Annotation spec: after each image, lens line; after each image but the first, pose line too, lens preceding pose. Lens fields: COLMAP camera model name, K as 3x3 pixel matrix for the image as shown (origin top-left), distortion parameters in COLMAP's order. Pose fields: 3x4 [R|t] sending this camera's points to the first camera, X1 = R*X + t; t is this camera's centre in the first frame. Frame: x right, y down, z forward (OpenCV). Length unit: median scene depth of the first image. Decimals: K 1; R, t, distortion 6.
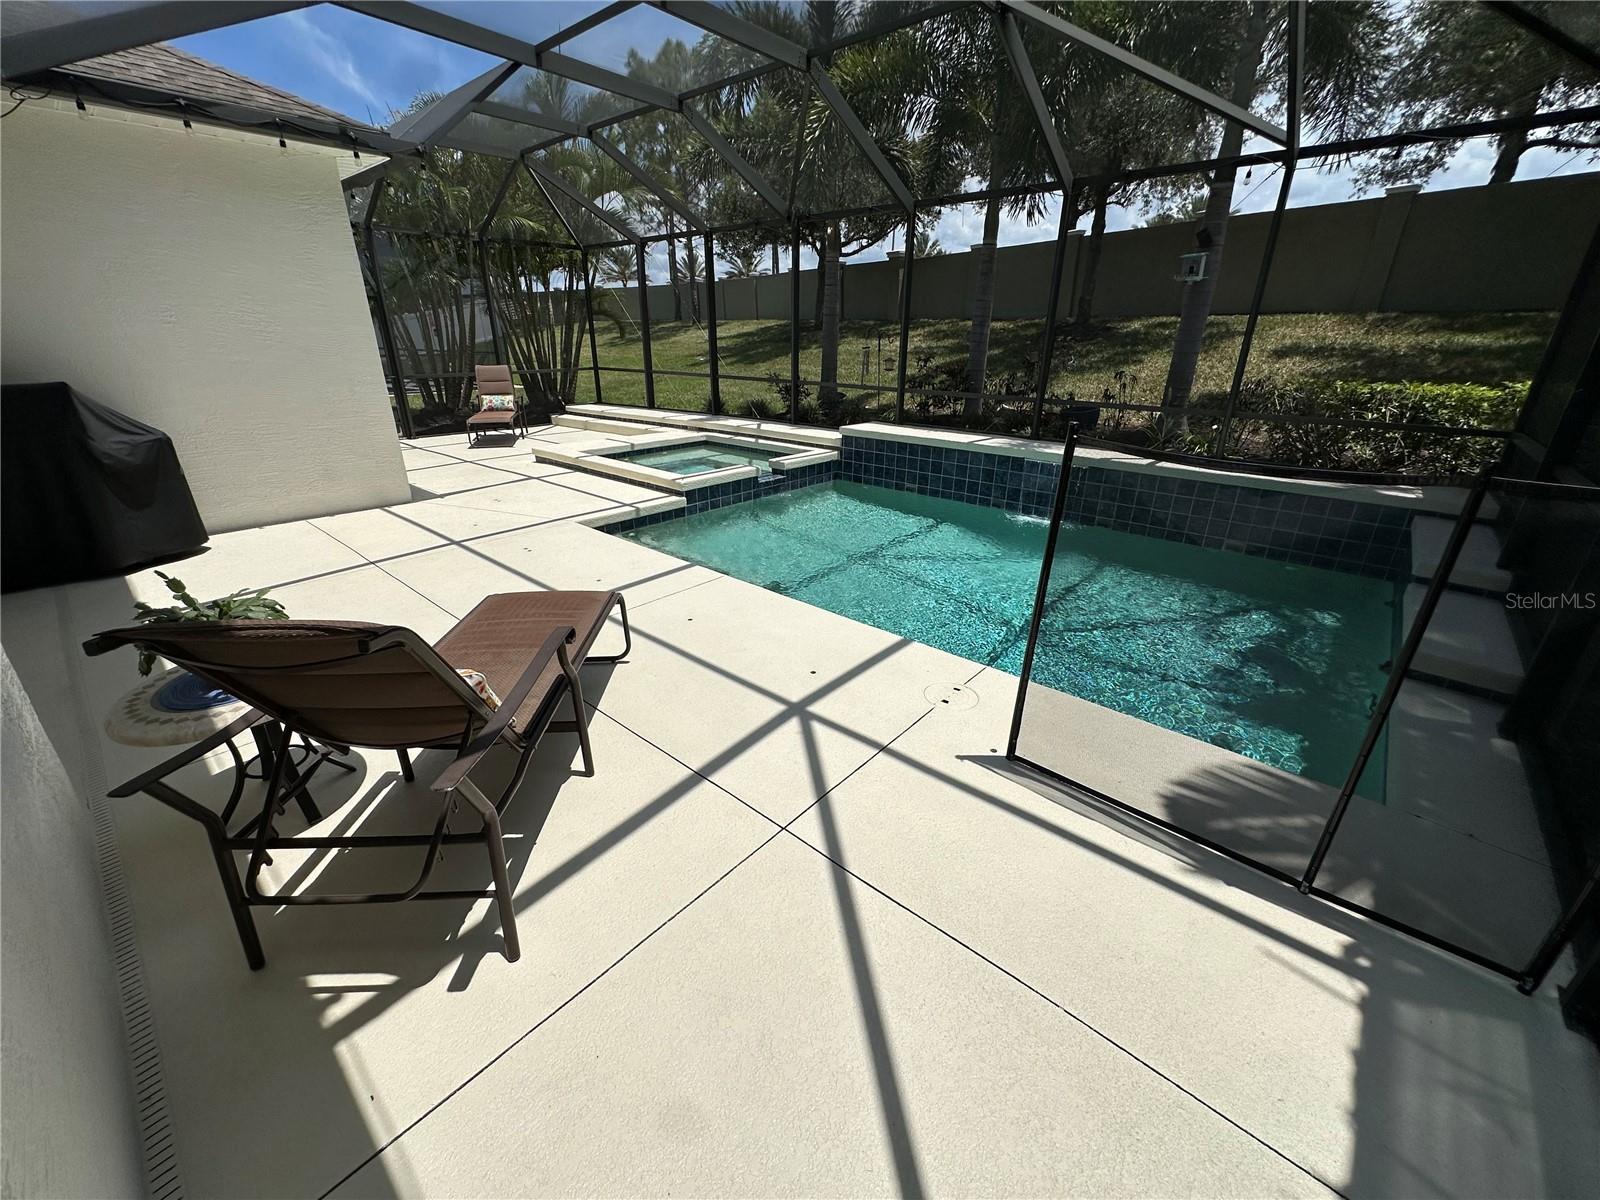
lens RADIAL K [[633.2, 0, 798.1], [0, 633.2, 601.6], [0, 0, 1]] dist [-0.003907, 0.000673]
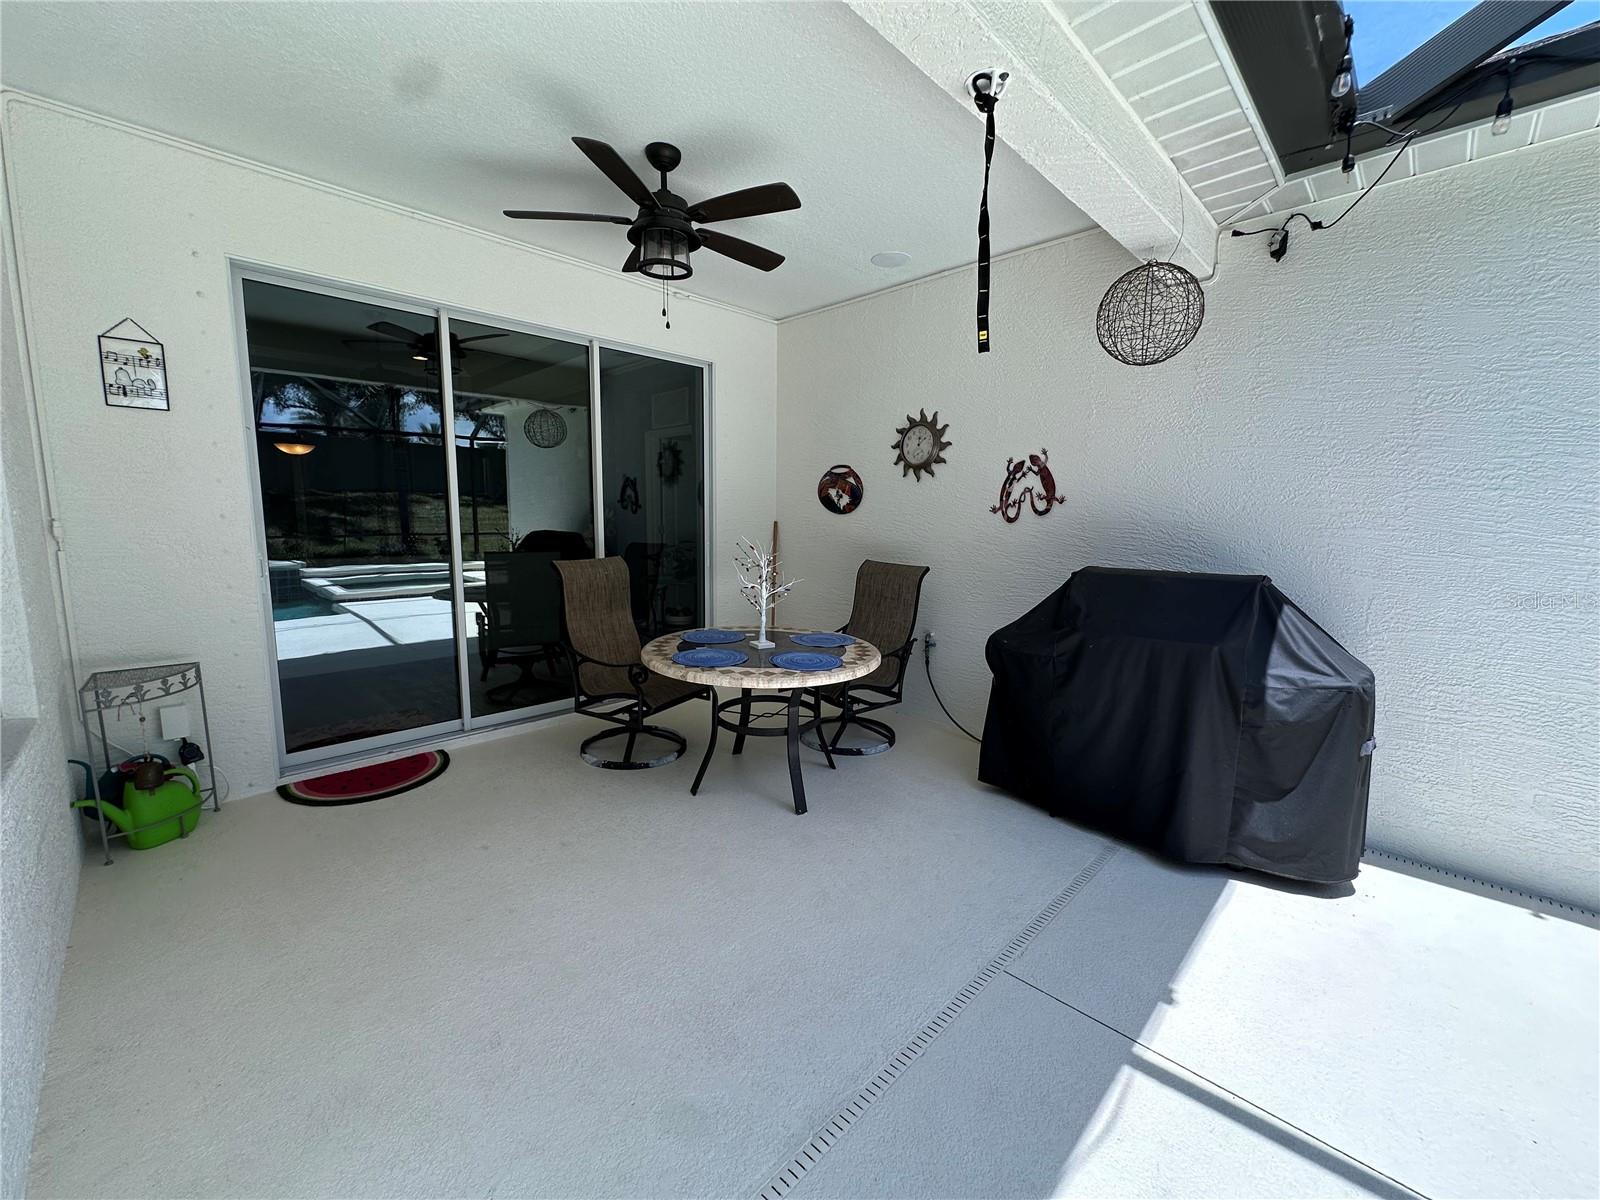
lens RADIAL K [[633.2, 0, 799.7], [0, 633.2, 597.4], [0, 0, 1]] dist [-0.003907, 0.000673]
pose [[-0.068203, 0.128316, -0.989385, -0.498274], [-0.395804, 0.906832, 0.144895, -0.221512], [0.915799, 0.401485, -0.011061, 0.575588]]
